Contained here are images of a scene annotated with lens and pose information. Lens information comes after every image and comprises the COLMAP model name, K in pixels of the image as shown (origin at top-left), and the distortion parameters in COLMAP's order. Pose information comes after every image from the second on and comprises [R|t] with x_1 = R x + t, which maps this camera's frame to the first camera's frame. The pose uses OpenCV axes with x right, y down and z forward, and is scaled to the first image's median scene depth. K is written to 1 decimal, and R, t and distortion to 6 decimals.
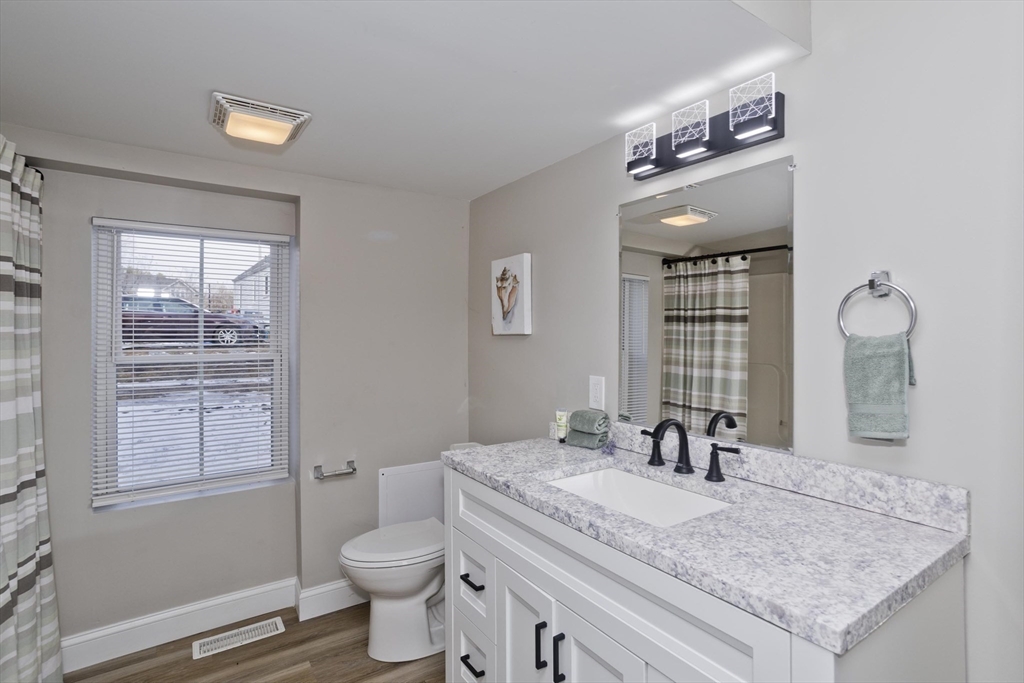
lens RADIAL K [[502.9, 0, 510.3], [0, 502.9, 336.0], [0, 0, 1]] dist [-0.026813, 0.007310]
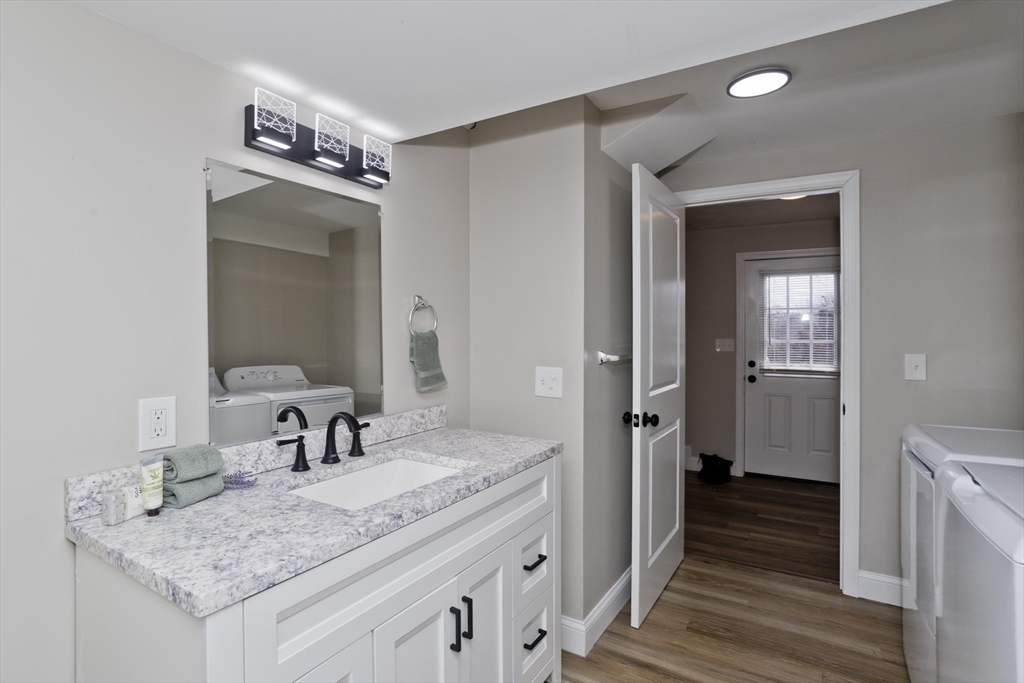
lens RADIAL K [[502.9, 0, 510.6], [0, 502.9, 335.1], [0, 0, 1]] dist [-0.026813, 0.007310]
pose [[-0.409767, -0.008597, 0.912150, -0.859969], [0.008081, 0.999882, 0.013054, -0.008779], [-0.912154, 0.012720, -0.409649, 1.209260]]
